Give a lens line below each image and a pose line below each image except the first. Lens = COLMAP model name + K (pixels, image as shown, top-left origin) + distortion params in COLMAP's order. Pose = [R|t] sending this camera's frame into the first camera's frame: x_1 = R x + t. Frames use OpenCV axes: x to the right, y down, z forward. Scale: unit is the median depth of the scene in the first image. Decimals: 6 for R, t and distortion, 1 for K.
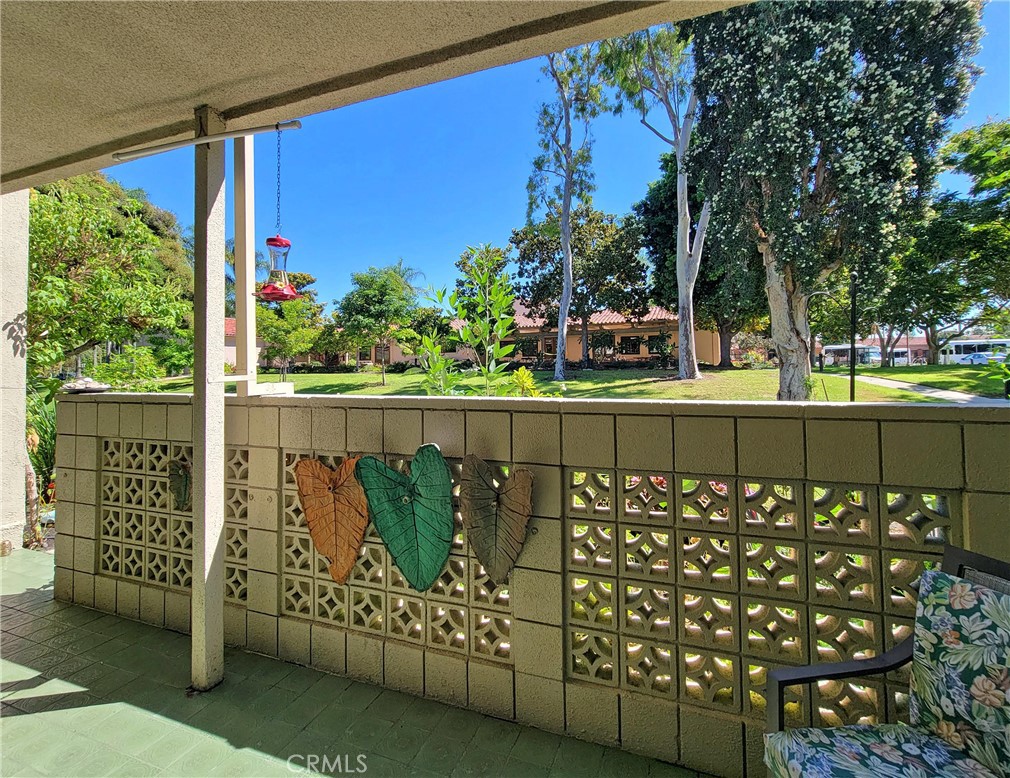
lens RADIAL K [[472.5, 0, 501.8], [0, 472.5, 351.0], [0, 0, 1]] dist [-0.001171, -0.000206]
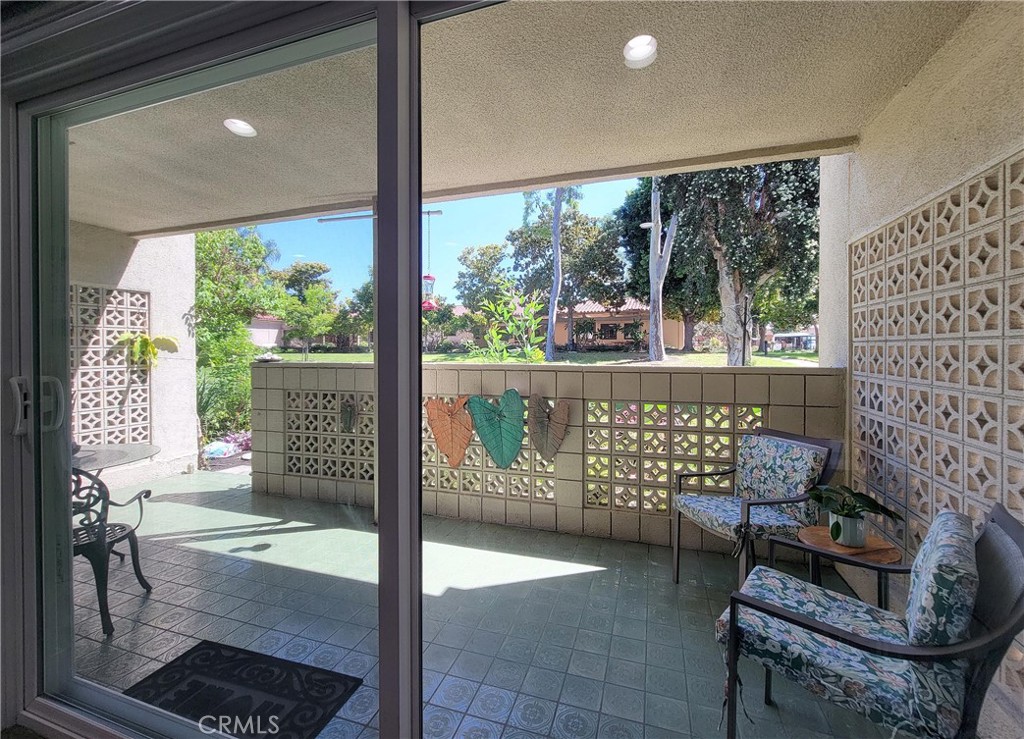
lens RADIAL K [[429.8, 0, 511.4], [0, 429.8, 352.0], [0, 0, 1]] dist [-0.000491, 0.000027]
pose [[0.998881, 0.009746, 0.046272, -0.018622], [-0.011584, 0.999148, 0.039609, -0.001067], [-0.045846, -0.040100, 0.998143, -0.054381]]
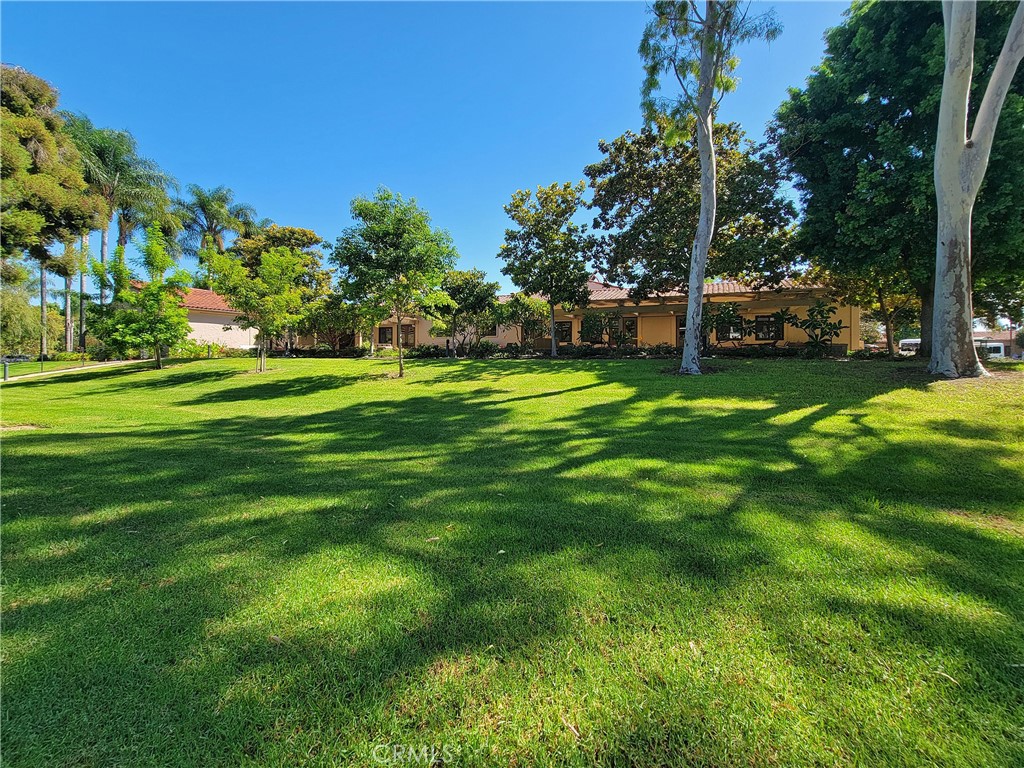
lens RADIAL K [[417.8, 0, 514.3], [0, 417.8, 349.9], [0, 0, 1]] dist [-0.002184, 0.000182]
pose [[0.999781, 0.016678, -0.012650, -0.087051], [-0.016462, 0.999720, 0.016988, 0.024097], [0.012930, -0.016776, 0.999776, 0.430653]]
